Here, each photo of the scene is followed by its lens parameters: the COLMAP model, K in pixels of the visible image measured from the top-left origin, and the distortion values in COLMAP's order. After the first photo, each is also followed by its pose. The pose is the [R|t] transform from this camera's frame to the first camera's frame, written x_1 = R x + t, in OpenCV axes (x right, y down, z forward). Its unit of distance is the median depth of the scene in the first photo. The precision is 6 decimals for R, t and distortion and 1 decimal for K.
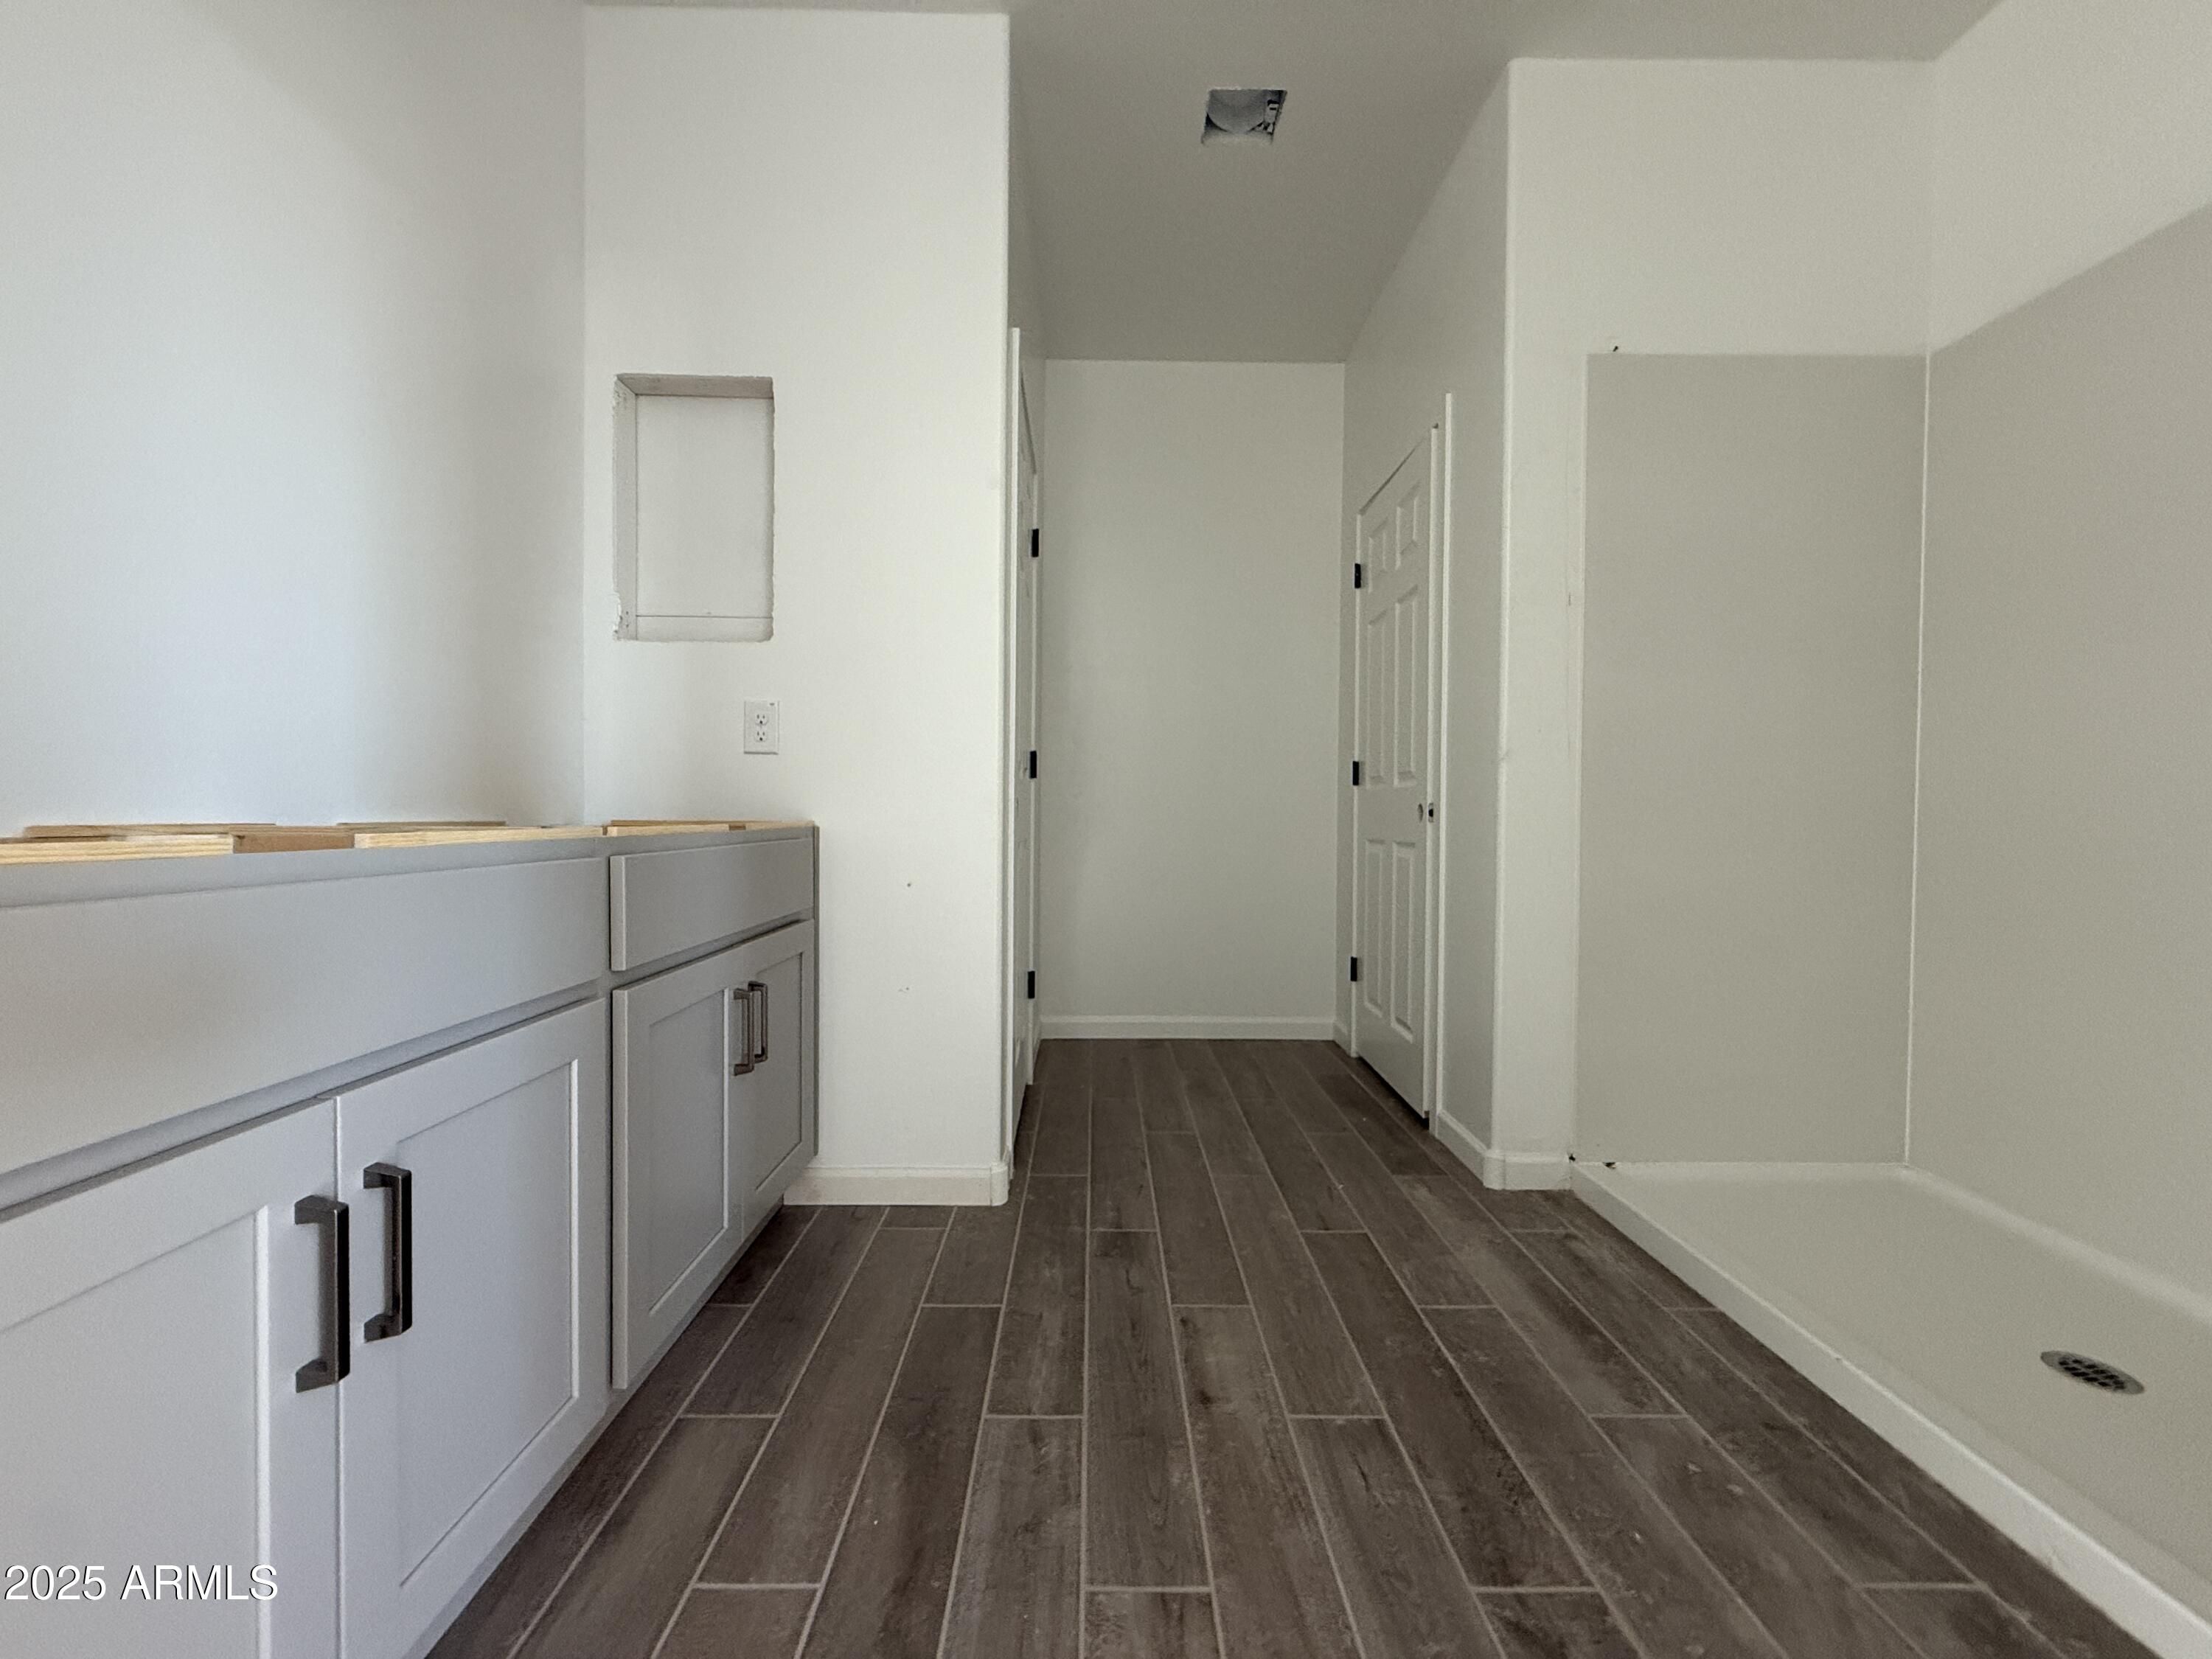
lens RADIAL K [[883.4, 0, 1095.9], [0, 883.4, 829.5], [0, 0, 1]] dist [-0.001147, 0.000522]
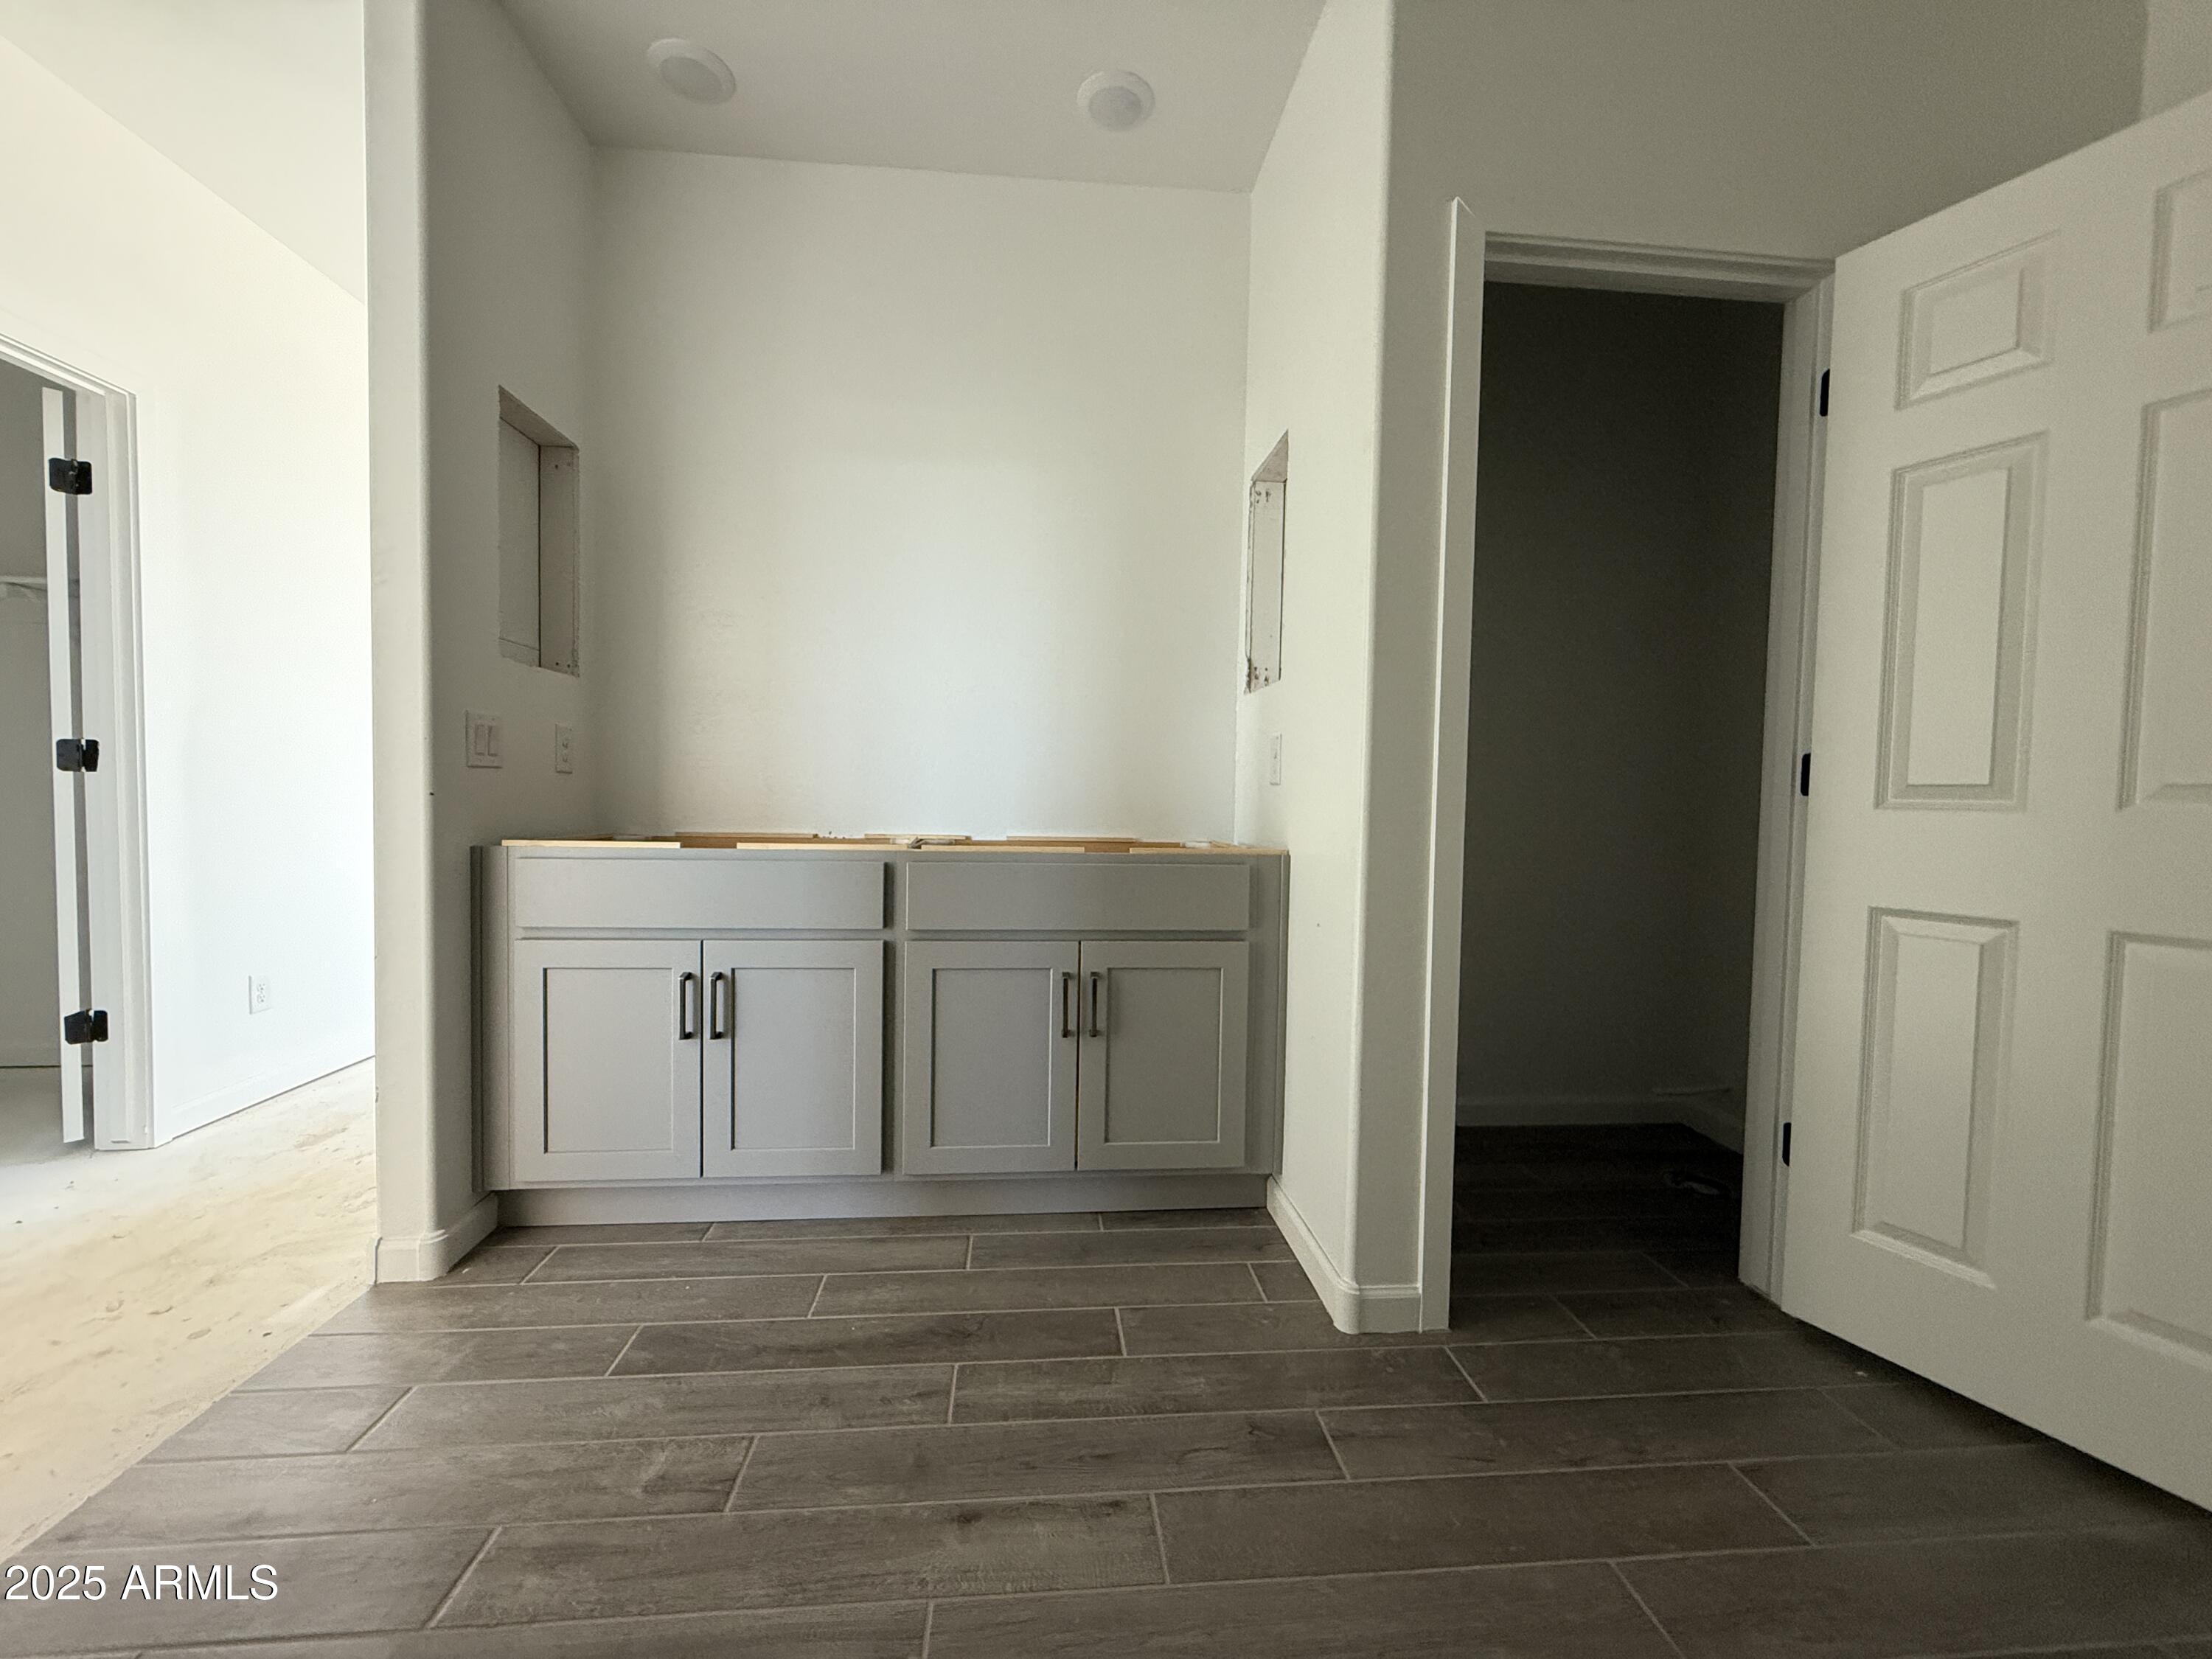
lens RADIAL K [[883.4, 0, 1099.0], [0, 883.4, 828.2], [0, 0, 1]] dist [-0.001147, 0.000522]
pose [[0.078004, 0.029385, -0.996520, 1.094881], [-0.031318, 0.999144, 0.027011, -0.085467], [0.996461, 0.029102, 0.078857, 1.142143]]
